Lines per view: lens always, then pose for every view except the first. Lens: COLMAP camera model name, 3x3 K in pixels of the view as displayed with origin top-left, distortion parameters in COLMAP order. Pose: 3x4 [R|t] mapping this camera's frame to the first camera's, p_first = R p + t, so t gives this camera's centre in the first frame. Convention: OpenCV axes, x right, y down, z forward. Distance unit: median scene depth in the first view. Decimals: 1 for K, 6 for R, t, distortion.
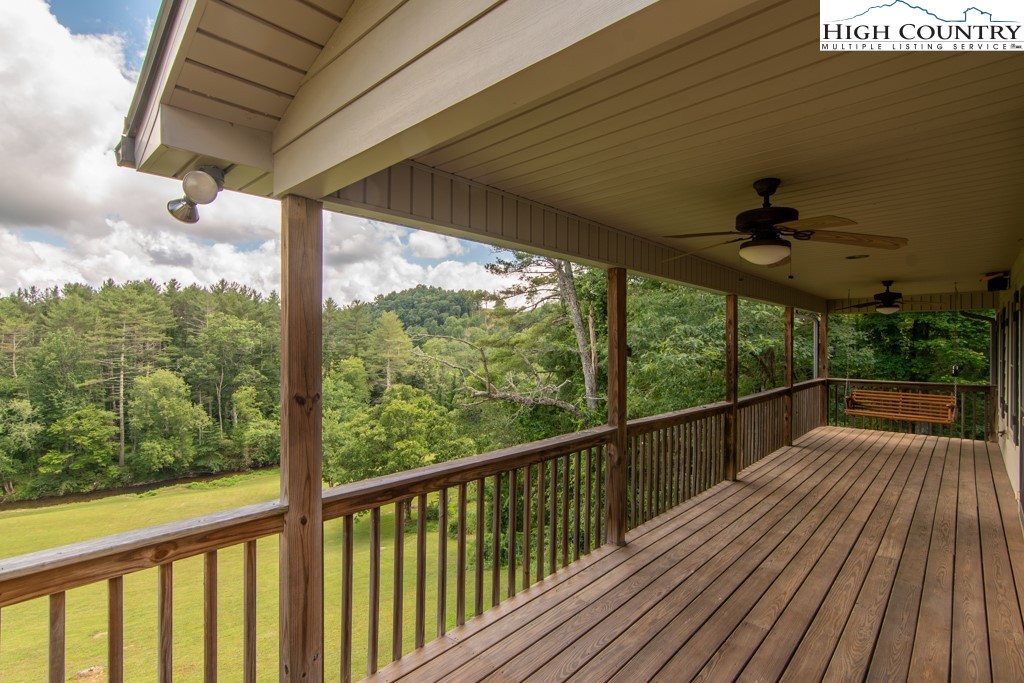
lens RADIAL K [[496.2, 0, 509.3], [0, 496.2, 342.2], [0, 0, 1]] dist [-0.004977, 0.003551]
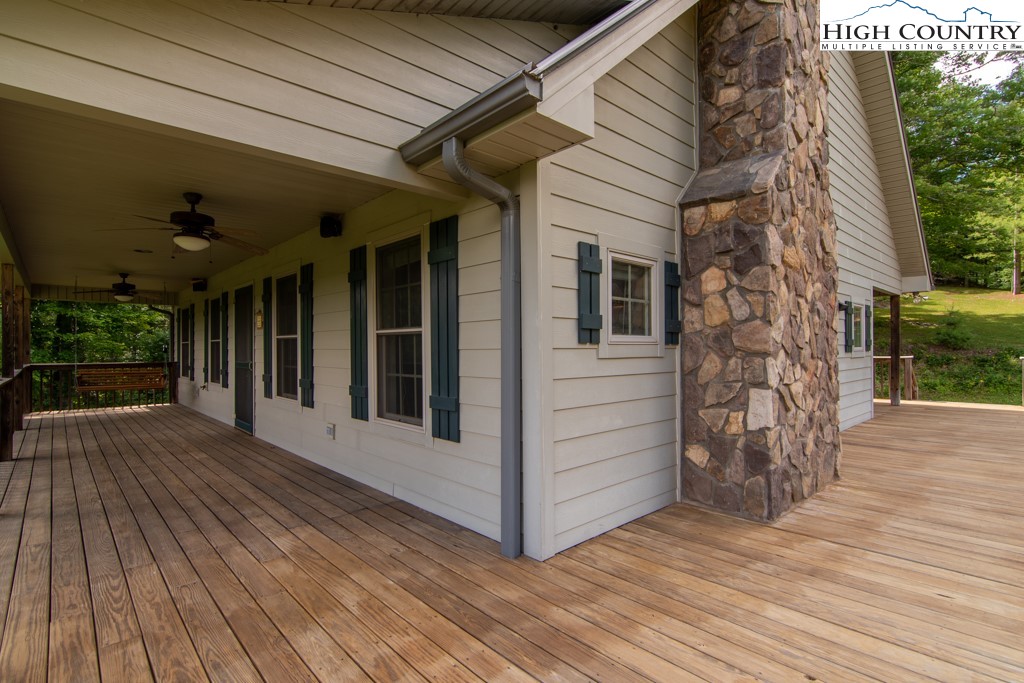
lens RADIAL K [[496.2, 0, 508.3], [0, 496.2, 345.3], [0, 0, 1]] dist [-0.004977, 0.003551]
pose [[0.069956, 0.001410, 0.997549, -0.792672], [0.001248, 0.999998, -0.001501, 0.114619], [-0.997549, 0.001350, 0.069954, -0.035309]]
